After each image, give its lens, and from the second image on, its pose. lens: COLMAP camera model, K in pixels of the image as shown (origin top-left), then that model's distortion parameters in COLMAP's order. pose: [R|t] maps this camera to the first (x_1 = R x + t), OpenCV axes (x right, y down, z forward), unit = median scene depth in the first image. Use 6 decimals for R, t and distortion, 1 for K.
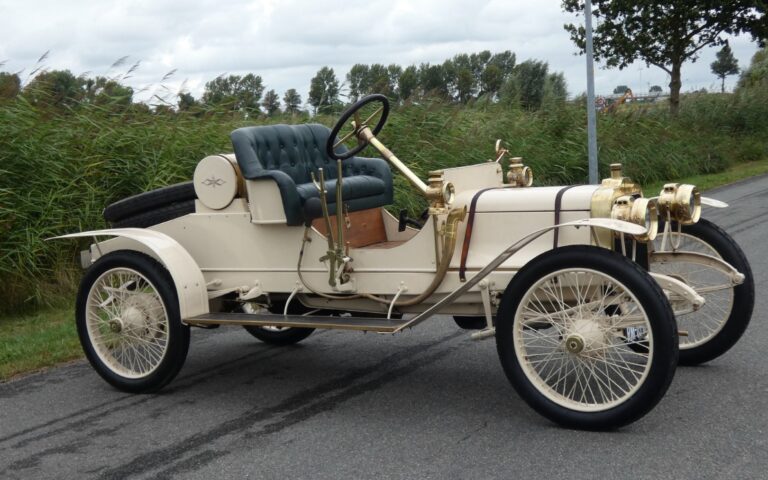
lens RADIAL K [[1097.5, 0, 384.0], [0, 1097.5, 240.0], [0, 0, 1]] dist [0.006590, -0.041423]
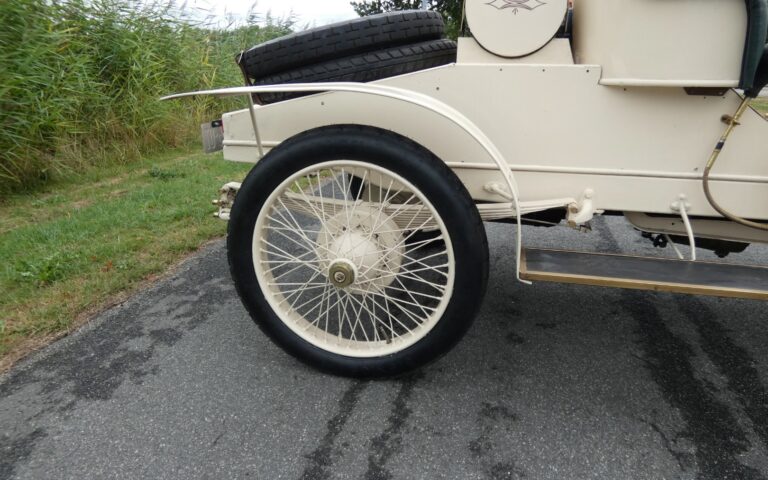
lens RADIAL K [[521.7, 0, 384.0], [0, 521.7, 240.0], [0, 0, 1]] dist [-0.027491, 0.001989]
pose [[0.944651, -0.030735, 0.326634, -0.318405], [-0.039005, 0.978019, 0.204833, 0.011758], [-0.325750, -0.206236, 0.922688, 0.804319]]
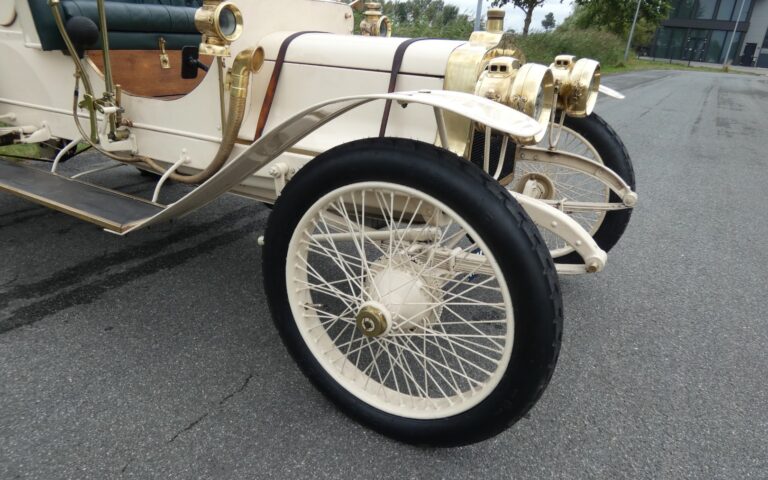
lens RADIAL K [[520.8, 0, 392.1], [0, 520.8, 242.2], [0, 0, 1]] dist [-0.024069, 0.001690]
pose [[0.991924, 0.102288, 0.074998, 0.128785], [-0.118903, 0.955746, 0.269094, -0.011757], [-0.044154, -0.275838, 0.960189, 0.611557]]
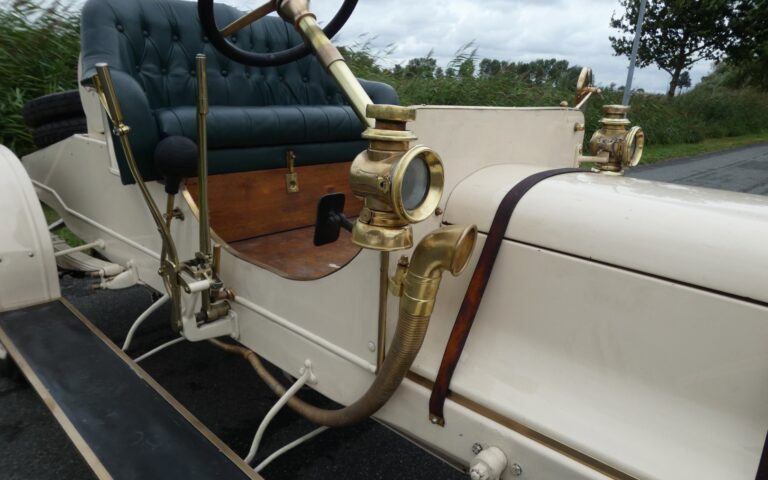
lens RADIAL K [[521.7, 0, 384.0], [0, 521.7, 240.0], [0, 0, 1]] dist [-0.027491, 0.001989]
pose [[0.973624, 0.161405, -0.161261, 0.067784], [-0.129198, 0.972575, 0.193406, -0.049210], [0.188055, -0.167471, 0.967775, 0.775680]]
